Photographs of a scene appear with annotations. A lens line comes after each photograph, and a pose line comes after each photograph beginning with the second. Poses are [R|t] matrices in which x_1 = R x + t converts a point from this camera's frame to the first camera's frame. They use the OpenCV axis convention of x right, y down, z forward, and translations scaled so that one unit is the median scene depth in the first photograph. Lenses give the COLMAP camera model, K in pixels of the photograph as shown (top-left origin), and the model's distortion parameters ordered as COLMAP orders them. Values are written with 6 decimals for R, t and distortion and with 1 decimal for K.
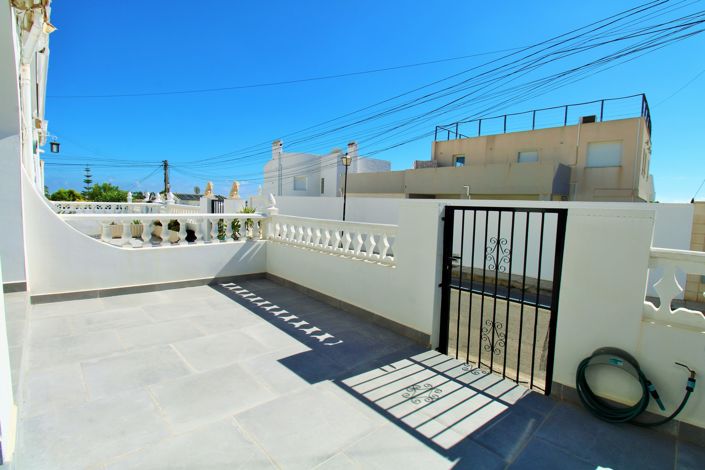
lens RADIAL K [[367.1, 0, 352.5], [0, 367.1, 235.0], [0, 0, 1]] dist [-0.014592, 0.000024]
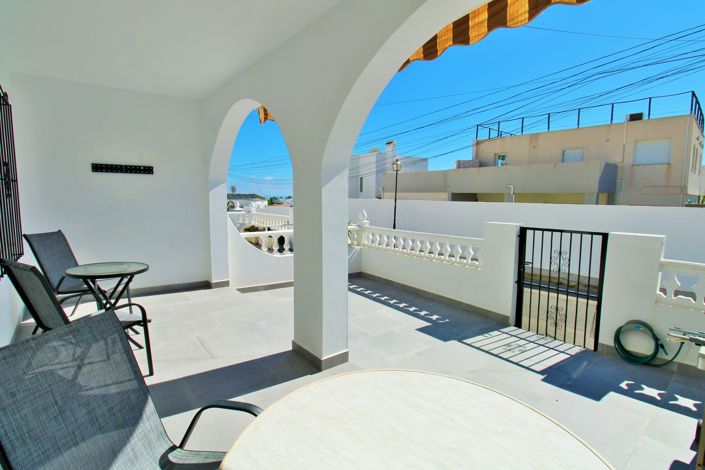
lens RADIAL K [[375.6, 0, 352.5], [0, 375.6, 235.0], [0, 0, 1]] dist [0.002244, -0.014788]
pose [[0.996747, -0.009741, -0.080001, -0.281911], [0.010632, 0.999886, 0.010716, -0.069238], [0.079888, -0.011532, 0.996737, -0.516996]]
